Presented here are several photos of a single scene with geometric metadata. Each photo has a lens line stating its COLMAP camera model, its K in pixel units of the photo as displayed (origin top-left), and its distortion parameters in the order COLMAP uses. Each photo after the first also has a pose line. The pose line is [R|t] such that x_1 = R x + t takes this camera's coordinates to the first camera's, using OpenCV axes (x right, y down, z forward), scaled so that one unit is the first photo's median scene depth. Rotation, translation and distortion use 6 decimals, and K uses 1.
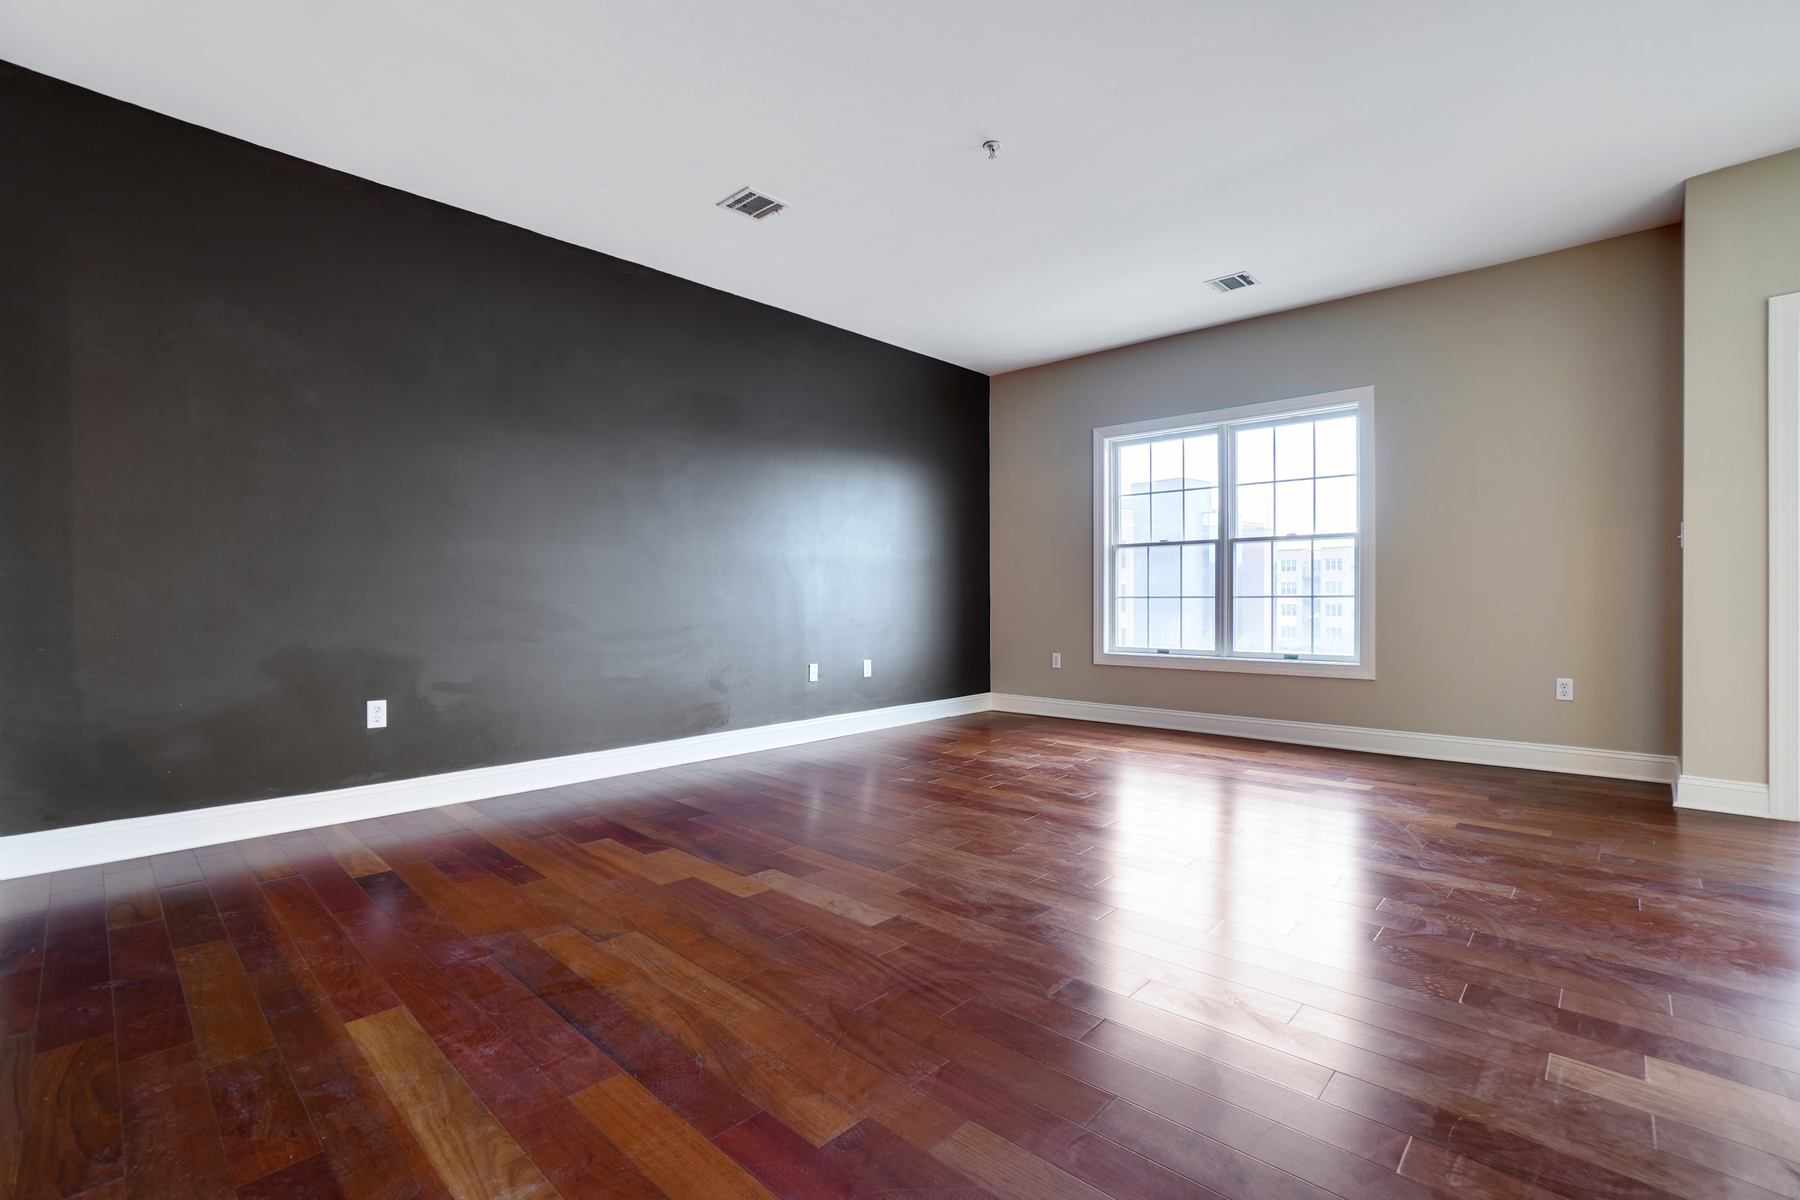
lens RADIAL K [[799.4, 0, 900.2], [0, 799.4, 603.7], [0, 0, 1]] dist [-0.043192, 0.015619]
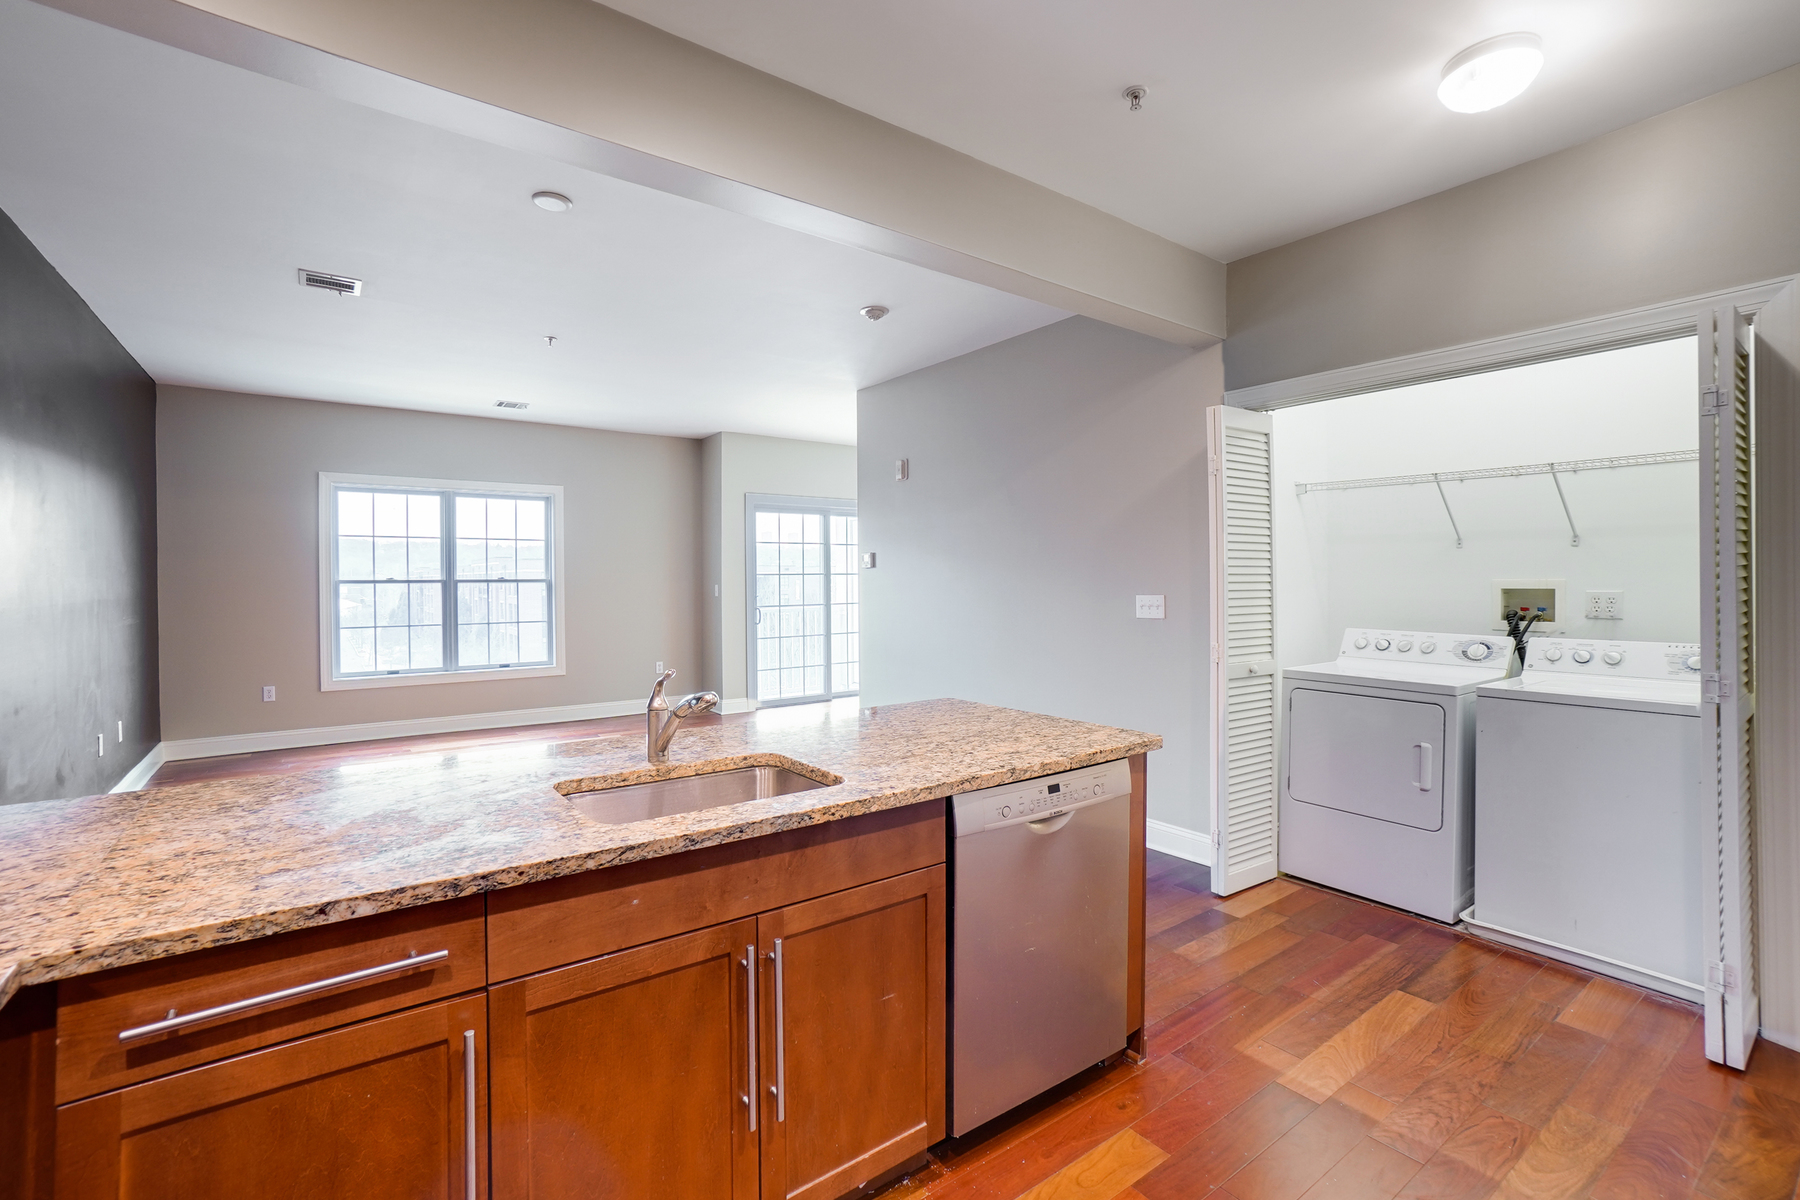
lens RADIAL K [[799.4, 0, 899.5], [0, 799.4, 588.1], [0, 0, 1]] dist [-0.043192, 0.015619]
pose [[0.193347, -0.008737, 0.981092, -0.754359], [0.013297, 0.999892, 0.006283, -0.070892], [-0.981040, 0.011831, 0.193442, 0.042709]]
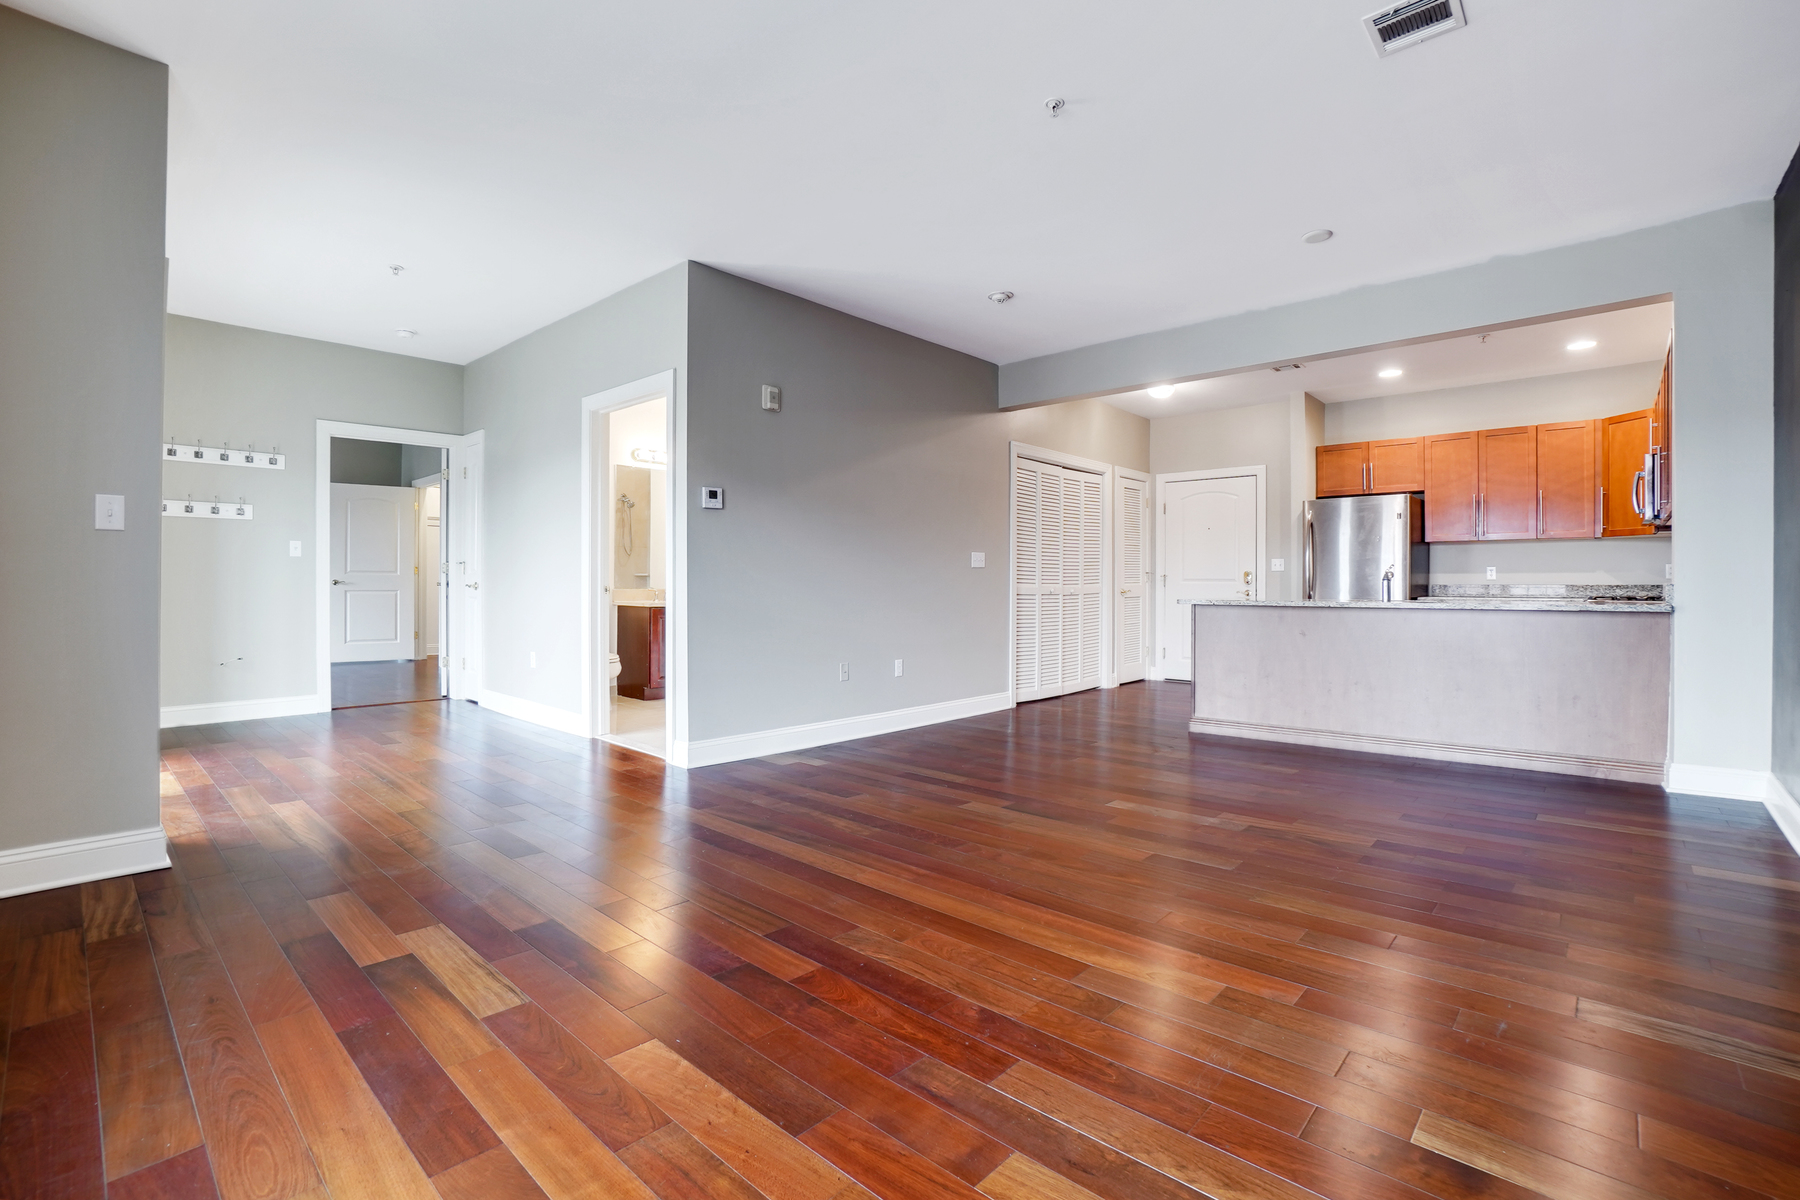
lens RADIAL K [[799.4, 0, 890.9], [0, 799.4, 584.4], [0, 0, 1]] dist [-0.043192, 0.015619]
pose [[-1.000000, 0.000310, -0.000371, 0.186189], [0.000306, 0.999945, 0.010453, -0.019902], [0.000374, 0.010453, -0.999945, 1.178405]]
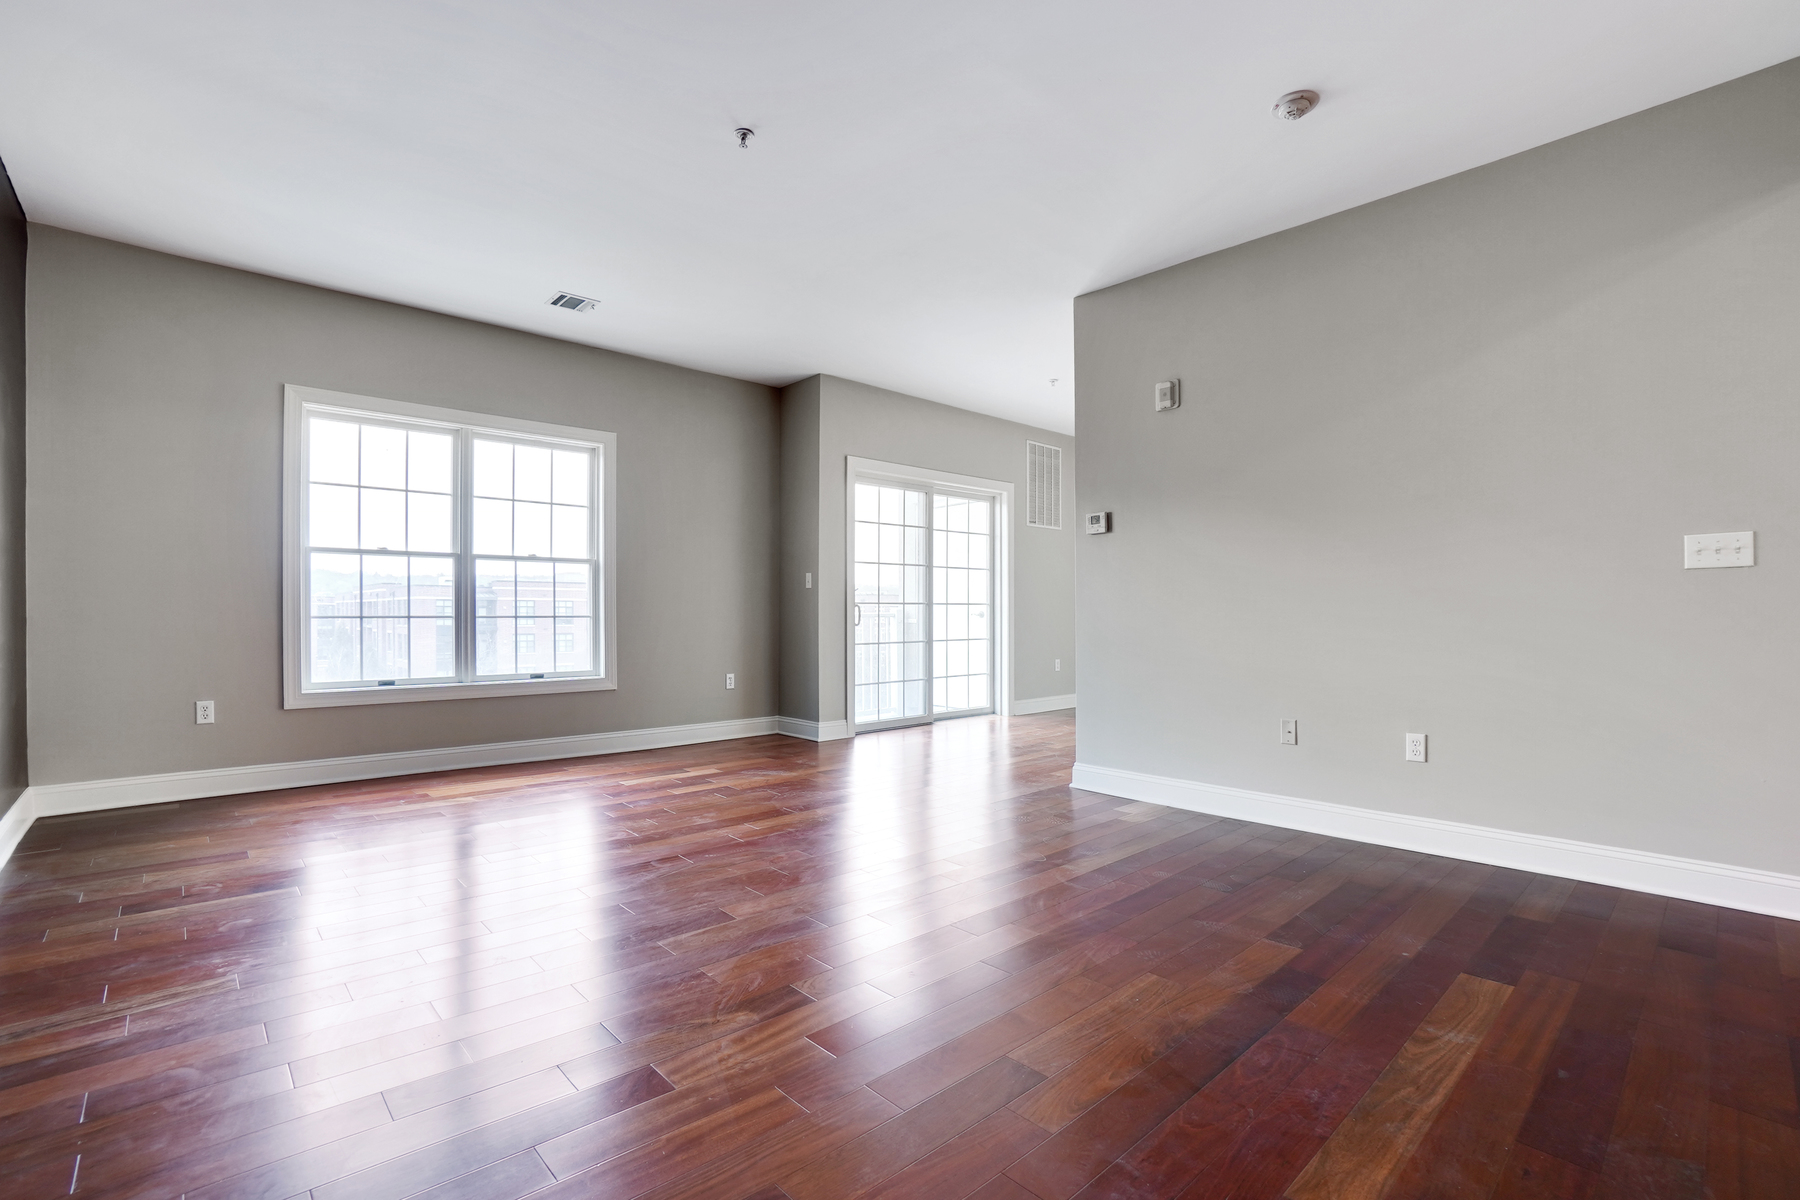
lens RADIAL K [[799.4, 0, 898.7], [0, 799.4, 617.4], [0, 0, 1]] dist [-0.043192, 0.015619]
pose [[0.078476, 0.001647, 0.996915, -0.491703], [0.007539, 0.999969, -0.002246, -0.002282], [-0.996887, 0.007692, 0.078462, 0.462812]]
